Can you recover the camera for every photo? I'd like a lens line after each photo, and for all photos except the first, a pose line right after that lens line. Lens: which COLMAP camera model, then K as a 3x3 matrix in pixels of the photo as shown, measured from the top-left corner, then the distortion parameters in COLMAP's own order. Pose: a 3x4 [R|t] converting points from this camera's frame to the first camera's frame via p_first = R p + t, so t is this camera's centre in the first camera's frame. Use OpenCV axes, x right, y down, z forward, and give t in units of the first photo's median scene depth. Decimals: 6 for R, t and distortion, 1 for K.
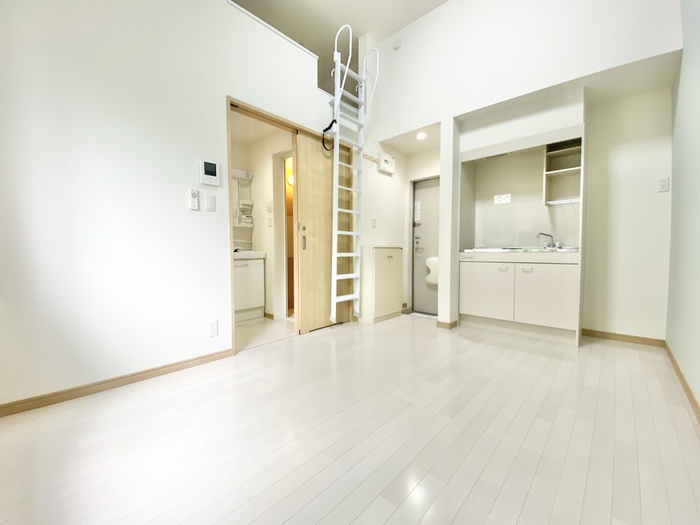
lens RADIAL K [[282.9, 0, 348.5], [0, 282.9, 261.8], [0, 0, 1]] dist [0.024732, -0.021480]
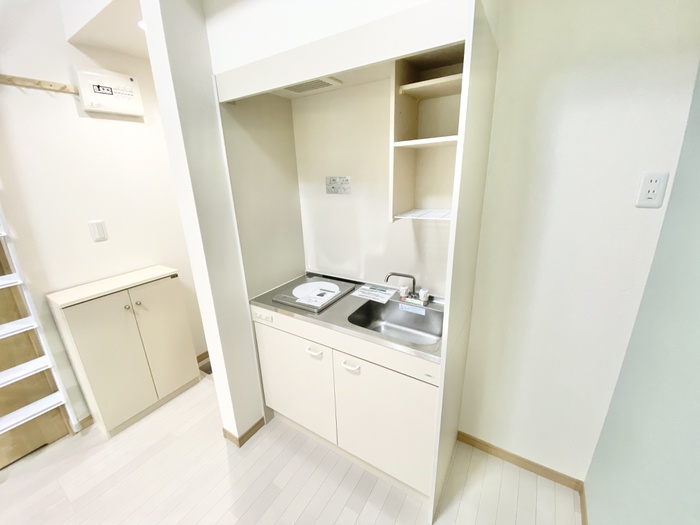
lens RADIAL K [[282.9, 0, 348.5], [0, 282.9, 261.8], [0, 0, 1]] dist [0.024732, -0.021480]
pose [[0.982821, -0.083883, 0.164397, 0.493272], [0.038487, 0.964313, 0.261953, -0.232161], [-0.180503, -0.251126, 0.950976, 0.528921]]
